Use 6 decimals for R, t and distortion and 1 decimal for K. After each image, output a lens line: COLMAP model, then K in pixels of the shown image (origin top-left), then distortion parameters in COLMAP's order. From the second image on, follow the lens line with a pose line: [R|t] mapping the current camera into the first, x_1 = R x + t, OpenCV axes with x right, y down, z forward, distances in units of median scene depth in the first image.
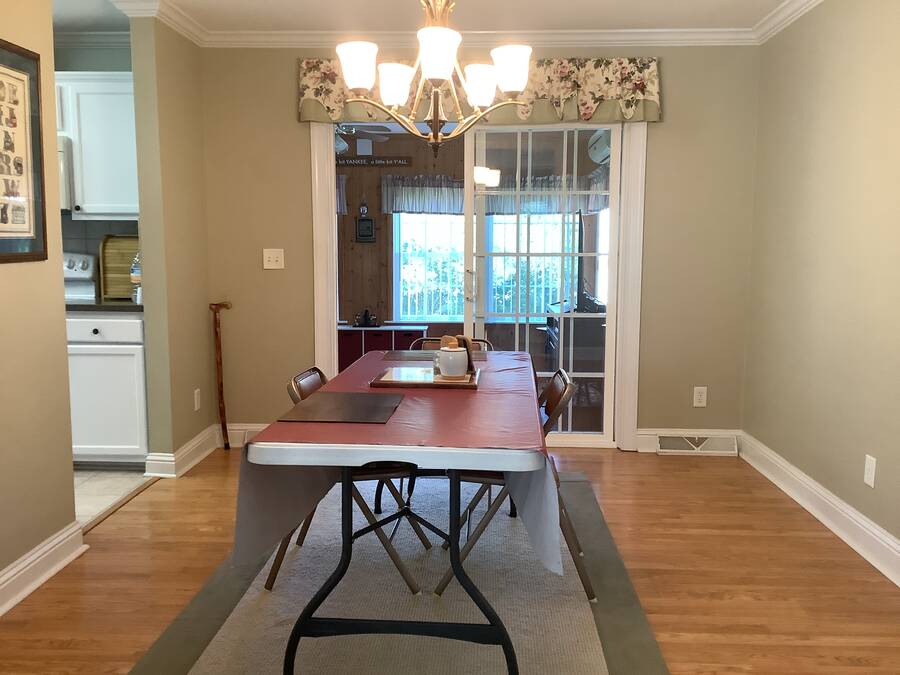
lens RADIAL K [[813.8, 0, 451.8], [0, 813.8, 335.9], [0, 0, 1]] dist [0.130168, -0.231419]
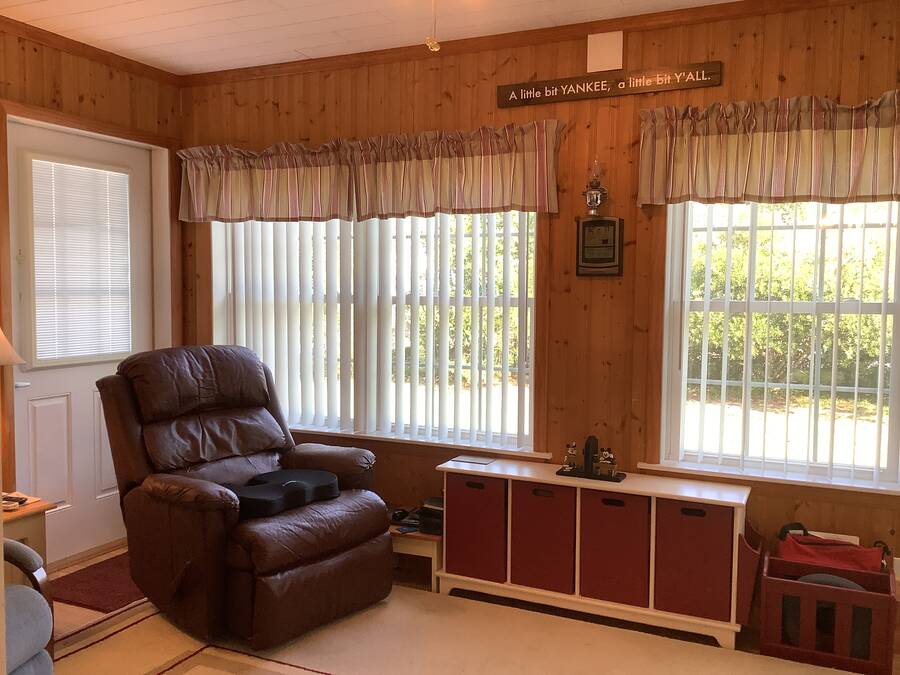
lens RADIAL K [[813.8, 0, 451.8], [0, 813.8, 335.9], [0, 0, 1]] dist [0.130168, -0.231419]
pose [[0.920251, 0.026311, -0.390443, -0.008665], [-0.049433, 0.997561, -0.049286, -0.058946], [0.388194, 0.064656, 0.919307, 0.586290]]
